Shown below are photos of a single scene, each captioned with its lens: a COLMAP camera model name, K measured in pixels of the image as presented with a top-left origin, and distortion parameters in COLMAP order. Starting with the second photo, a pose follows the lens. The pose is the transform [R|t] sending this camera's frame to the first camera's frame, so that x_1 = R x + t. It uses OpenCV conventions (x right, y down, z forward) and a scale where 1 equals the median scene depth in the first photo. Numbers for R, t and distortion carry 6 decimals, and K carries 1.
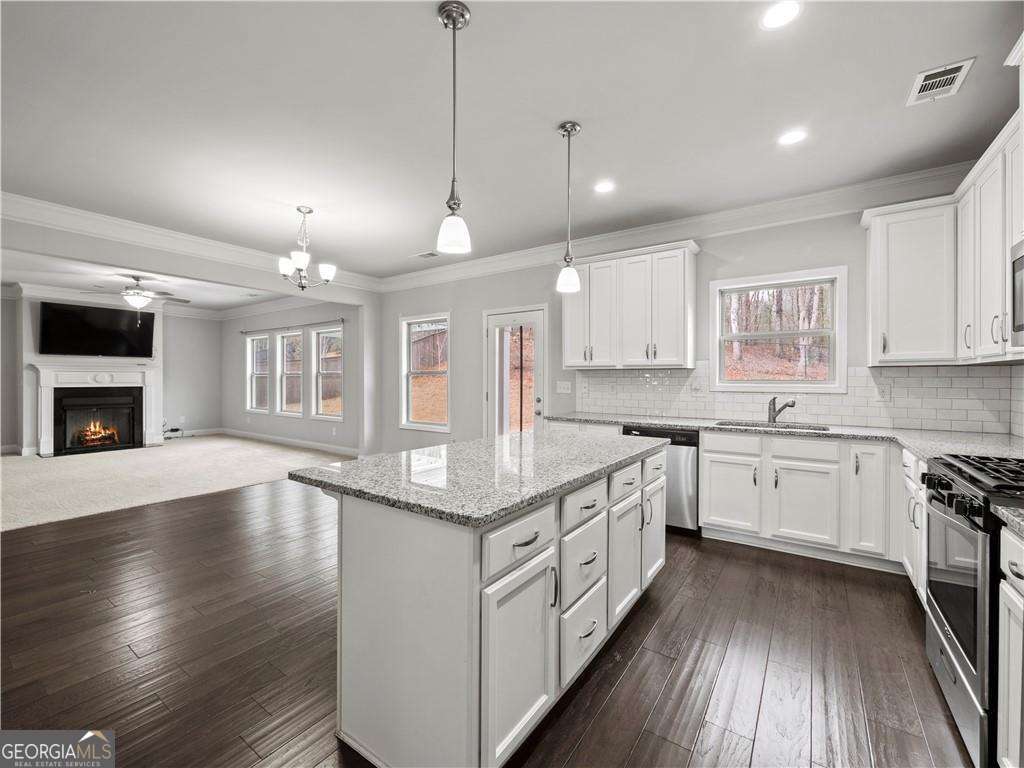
lens RADIAL K [[431.2, 0, 506.9], [0, 431.2, 379.2], [0, 0, 1]] dist [-0.003216, -0.000348]
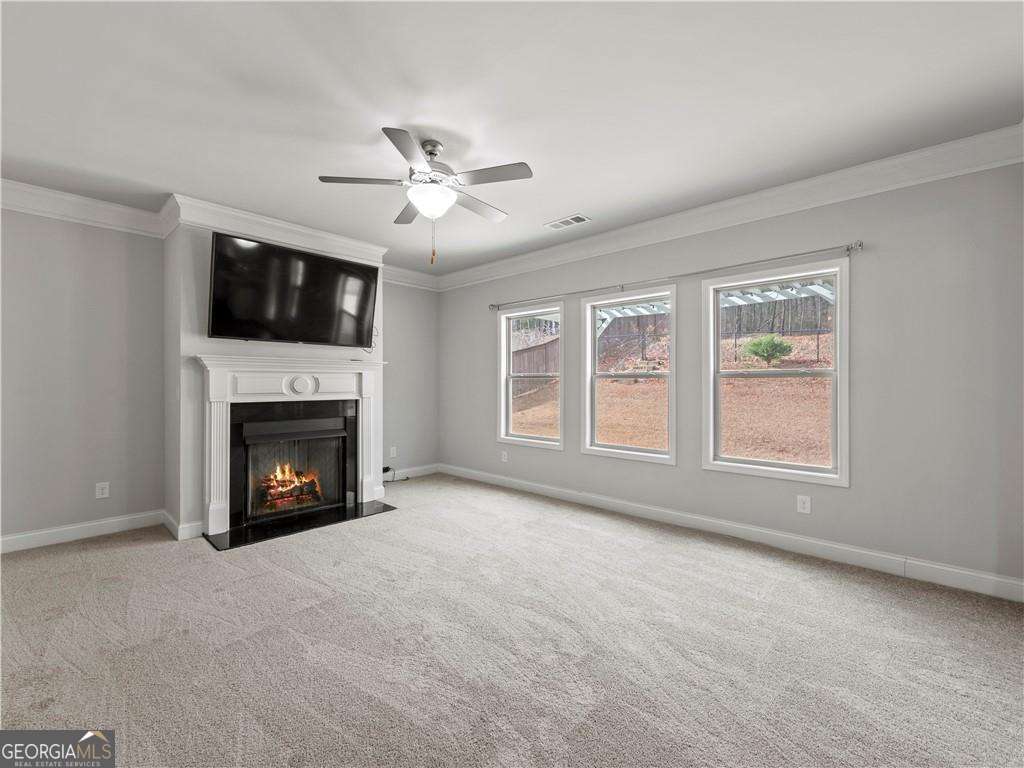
lens RADIAL K [[483.4, 0, 512.0], [0, 483.4, 384.0], [0, 0, 1]] dist [0.103941, -0.000131]
pose [[0.989077, -0.000673, -0.147402, -0.572785], [0.000654, 1.000000, -0.000179, -0.002686], [0.147402, 0.000080, 0.989077, 0.410452]]
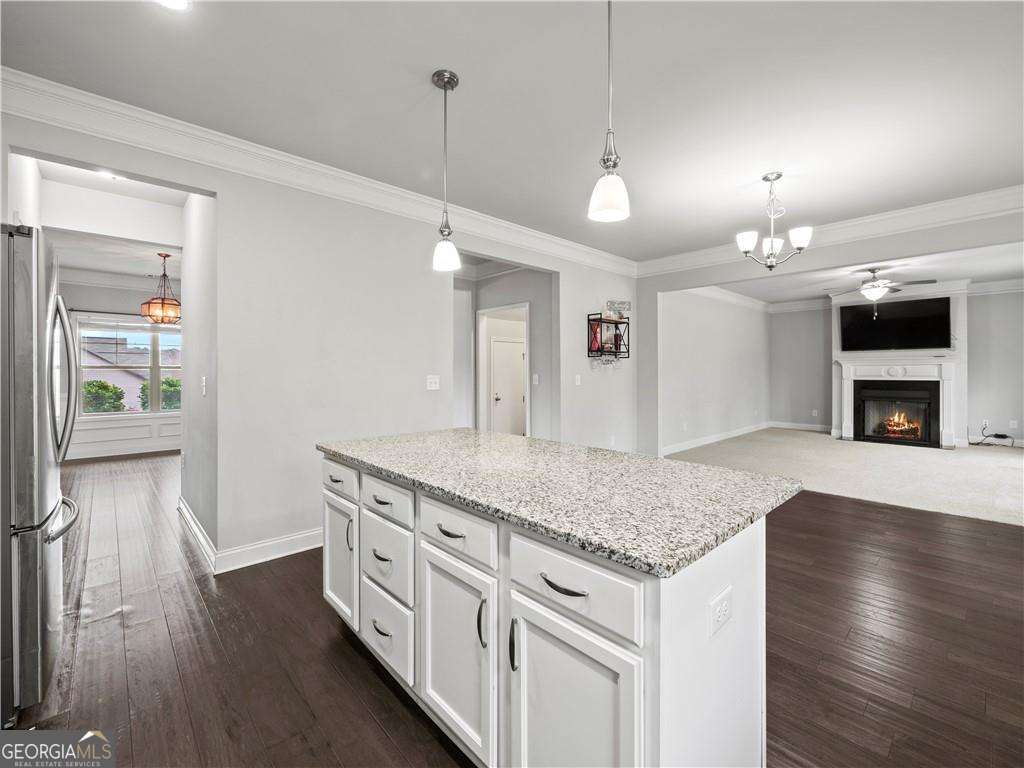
lens RADIAL K [[431.2, 0, 506.9], [0, 431.2, 379.2], [0, 0, 1]] dist [-0.003216, -0.000348]
pose [[-0.196339, 0.014778, -0.980425, 0.223420], [-0.000673, 0.999884, 0.015206, 0.000793], [0.980536, 0.003646, -0.196306, 0.295553]]
